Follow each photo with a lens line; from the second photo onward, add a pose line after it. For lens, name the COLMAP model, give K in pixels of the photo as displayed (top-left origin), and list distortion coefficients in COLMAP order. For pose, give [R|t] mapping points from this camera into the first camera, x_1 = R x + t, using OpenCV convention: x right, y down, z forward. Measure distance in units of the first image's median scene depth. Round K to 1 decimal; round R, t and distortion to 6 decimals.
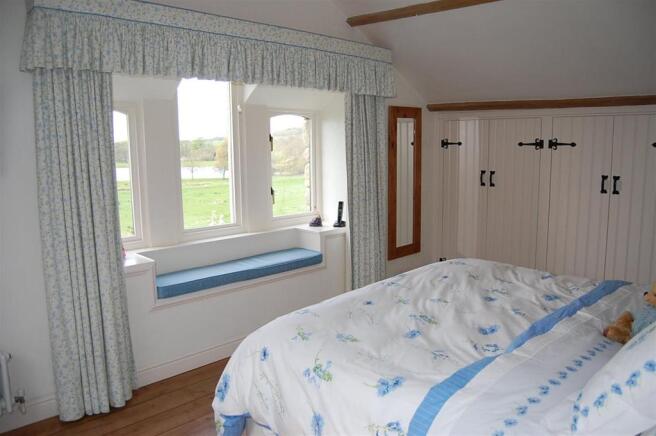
lens RADIAL K [[511.5, 0, 327.9], [0, 511.5, 216.8], [0, 0, 1]] dist [-0.008527, -0.001105]
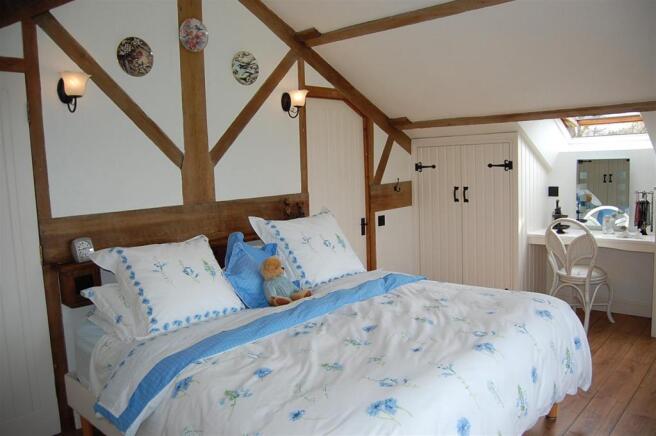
lens RADIAL K [[511.5, 0, 328.9], [0, 511.5, 218.3], [0, 0, 1]] dist [-0.008527, -0.001105]
pose [[-0.998498, 0.035745, -0.041527, 0.417612], [0.024497, 0.969163, 0.245200, -0.263410], [0.049011, 0.243815, -0.968583, 1.825519]]
